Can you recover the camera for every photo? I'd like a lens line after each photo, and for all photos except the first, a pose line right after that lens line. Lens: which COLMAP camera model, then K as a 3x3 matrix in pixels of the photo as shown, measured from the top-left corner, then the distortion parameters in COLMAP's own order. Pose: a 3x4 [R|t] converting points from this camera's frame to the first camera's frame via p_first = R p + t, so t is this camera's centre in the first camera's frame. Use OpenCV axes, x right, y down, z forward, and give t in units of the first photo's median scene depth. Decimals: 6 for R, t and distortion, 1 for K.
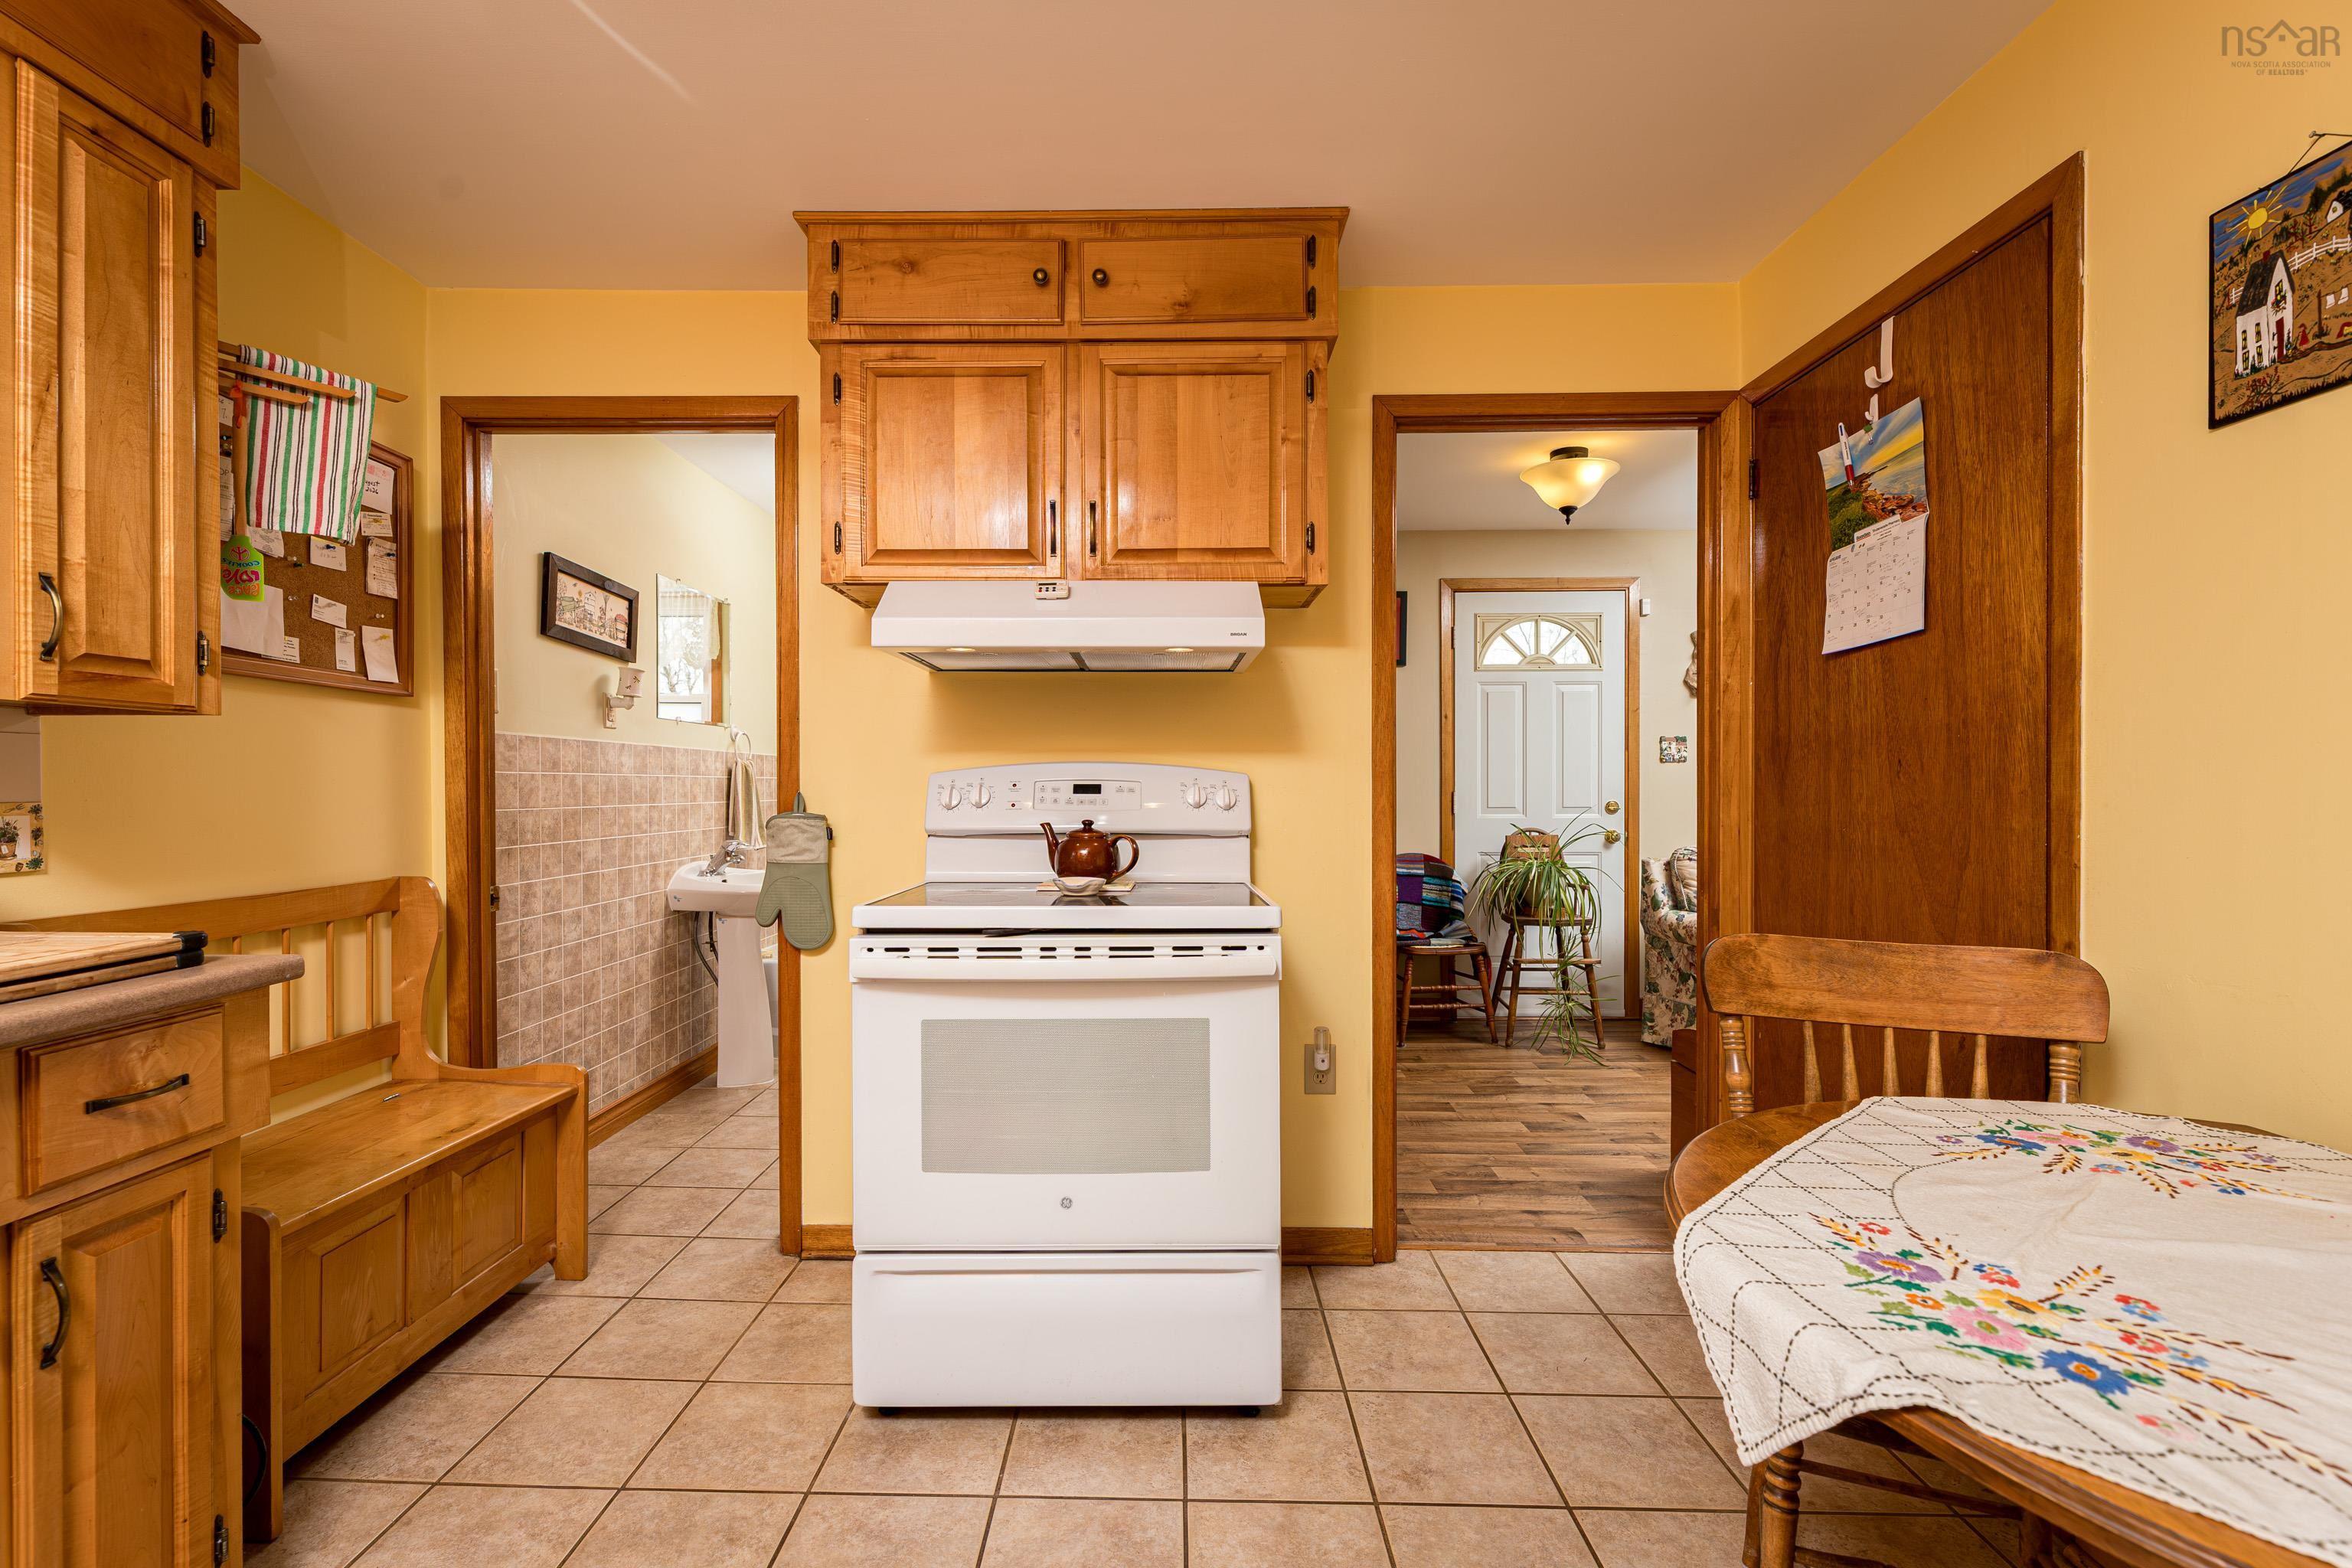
lens RADIAL K [[1069.4, 0, 1170.4], [0, 1069.4, 790.7], [0, 0, 1]] dist [-0.001358, -0.000236]
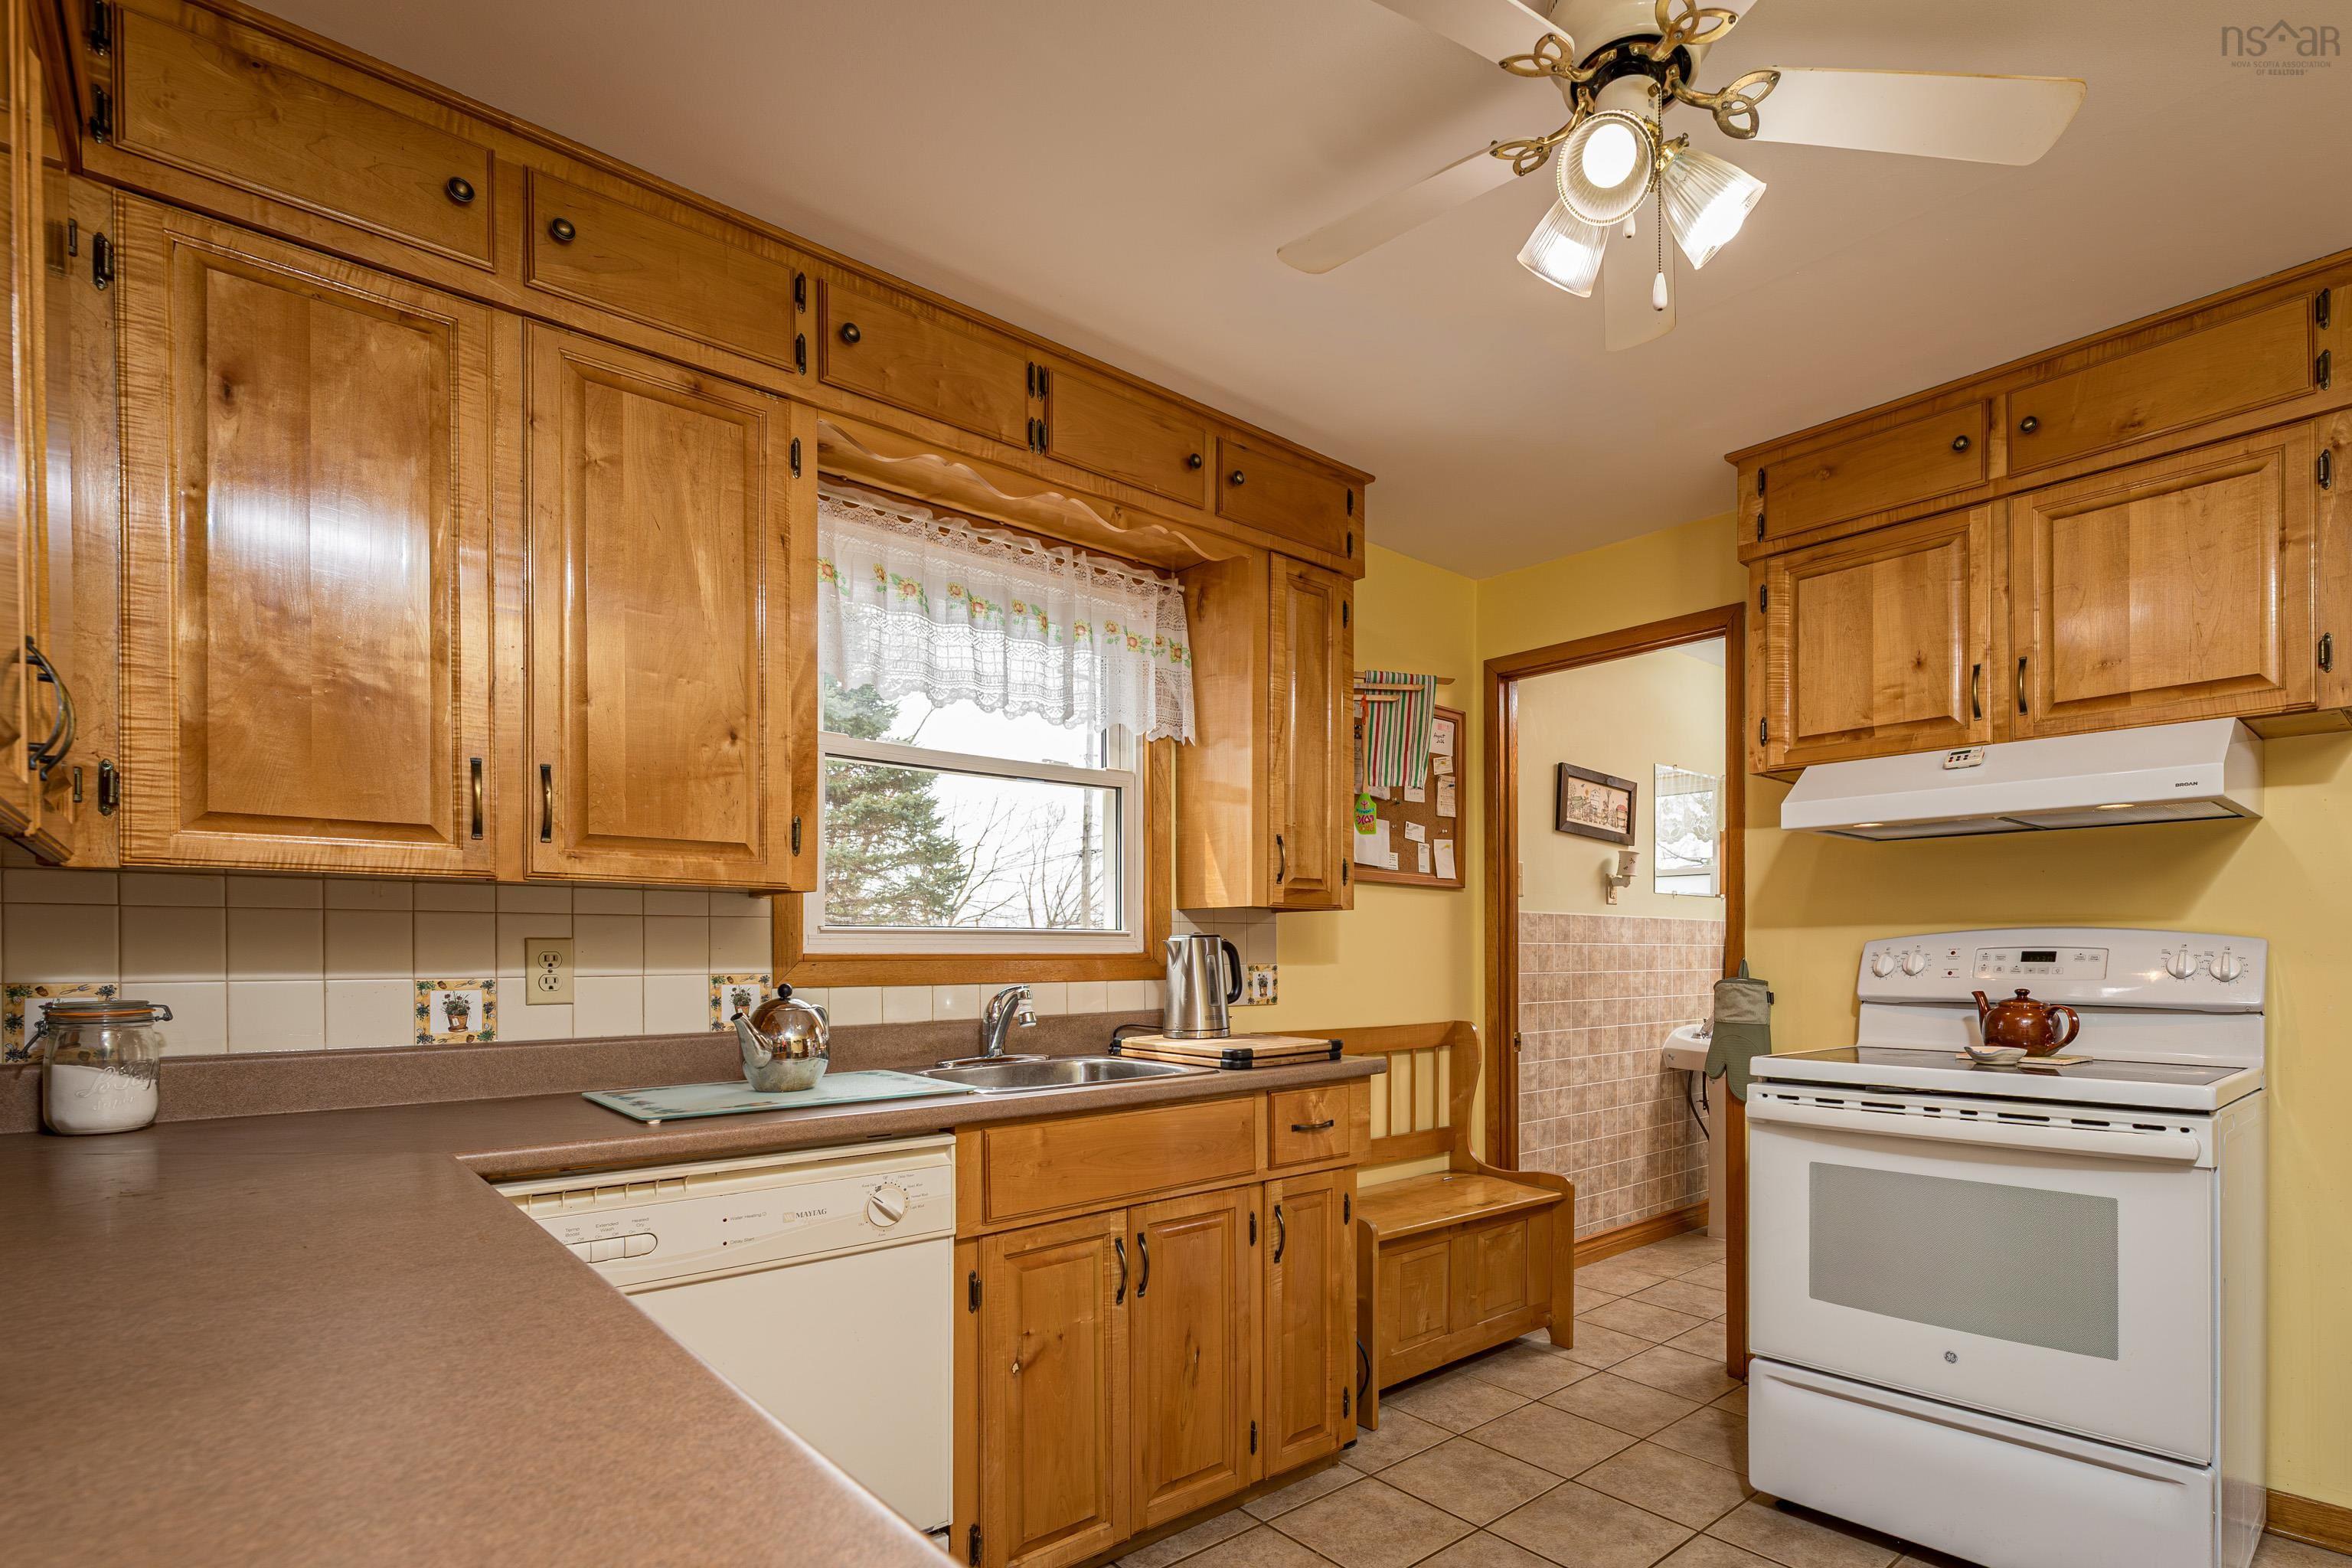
lens RADIAL K [[1102.5, 0, 1309.1], [0, 1102.5, 788.7], [0, 0, 1]] dist [-0.000661, -0.000077]
pose [[0.707941, -0.106151, -0.698249, 0.137346], [-0.001903, 0.988351, -0.152183, 0.001035], [0.706269, 0.109065, 0.699492, -0.130282]]
